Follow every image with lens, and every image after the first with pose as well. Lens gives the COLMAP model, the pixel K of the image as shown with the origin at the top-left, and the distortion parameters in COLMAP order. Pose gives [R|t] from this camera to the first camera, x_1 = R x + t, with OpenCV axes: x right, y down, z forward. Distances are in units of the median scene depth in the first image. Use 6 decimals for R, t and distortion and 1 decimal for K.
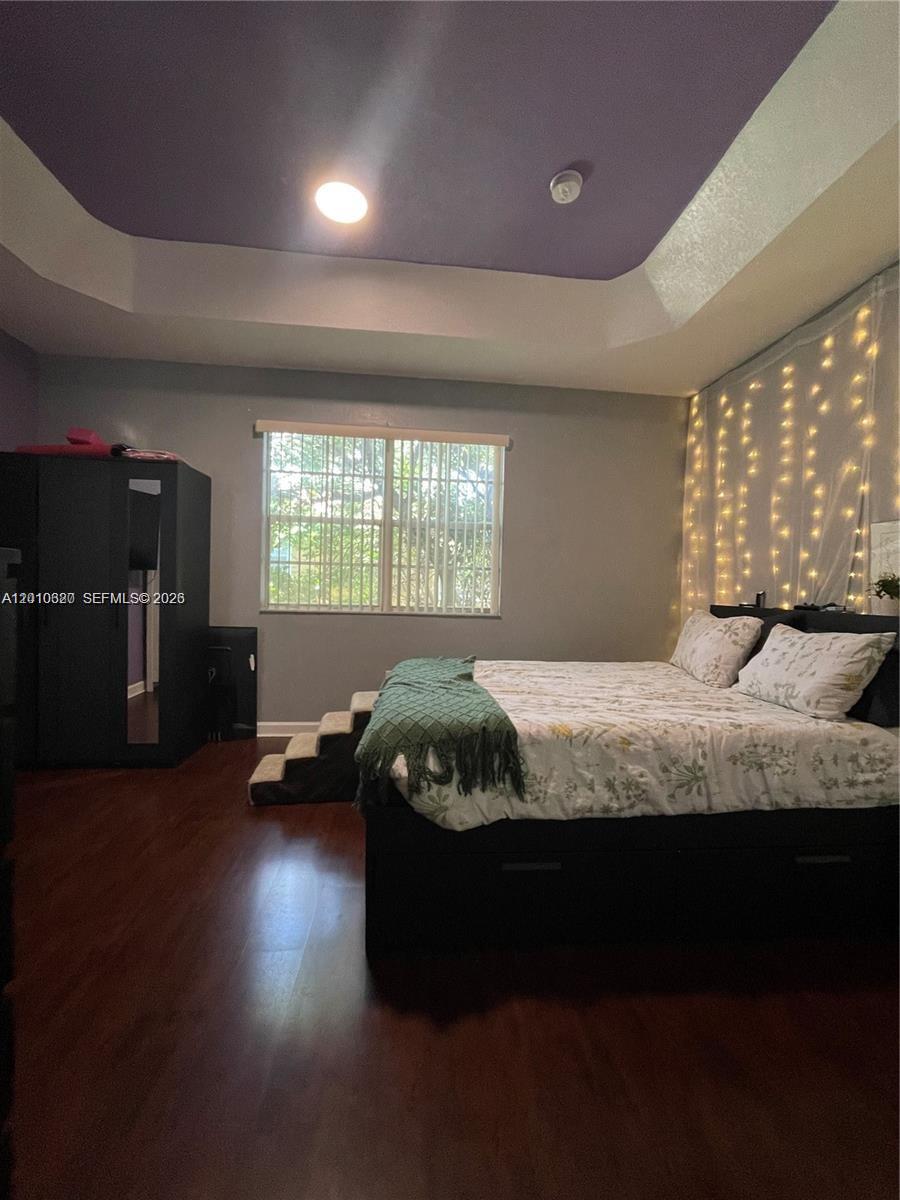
lens RADIAL K [[484.6, 0, 458.7], [0, 484.6, 595.6], [0, 0, 1]] dist [-0.003666, -0.000386]
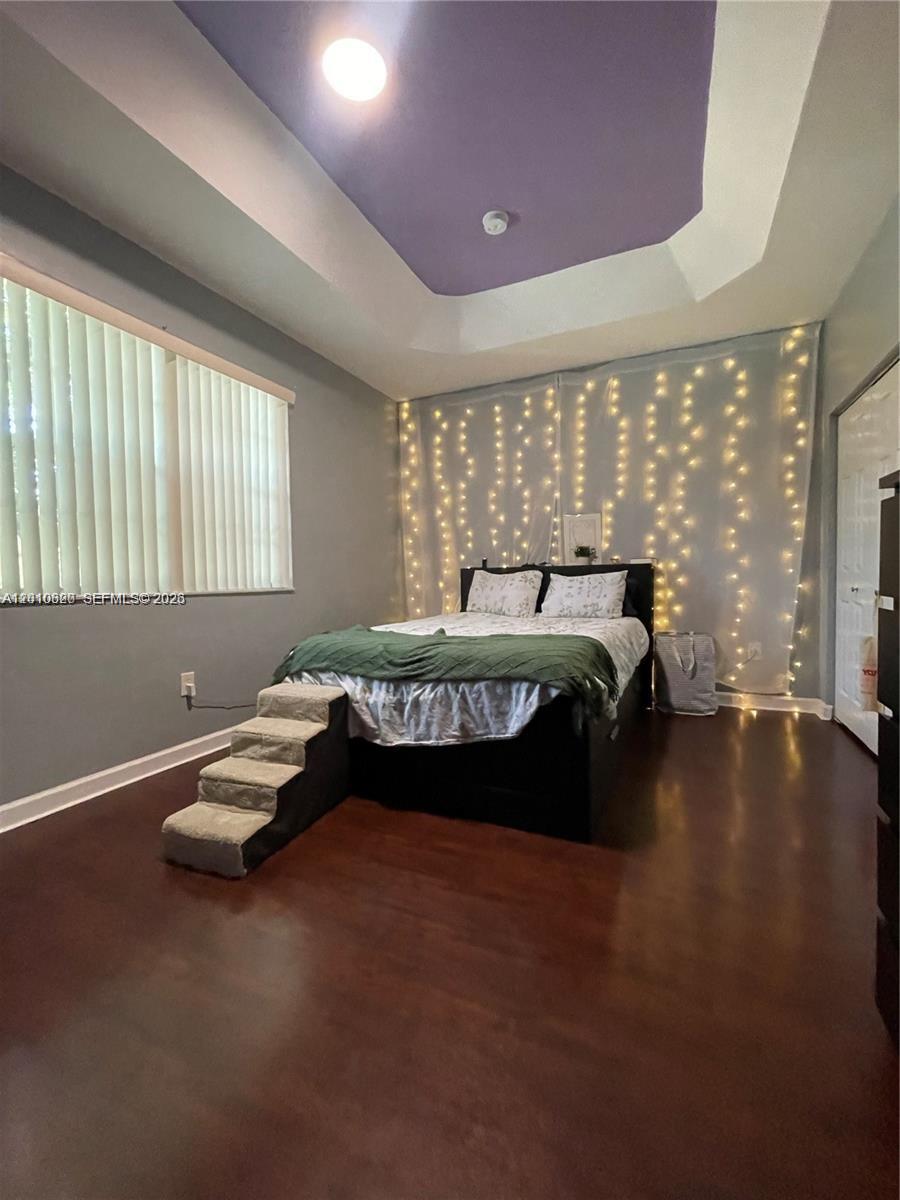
lens RADIAL K [[484.6, 0, 456.3], [0, 484.6, 597.6], [0, 0, 1]] dist [-0.003666, -0.000386]
pose [[0.512484, -0.072176, 0.855658, -0.699519], [0.049171, 0.997293, 0.054673, 0.026626], [-0.857288, 0.014055, 0.514645, 0.341918]]
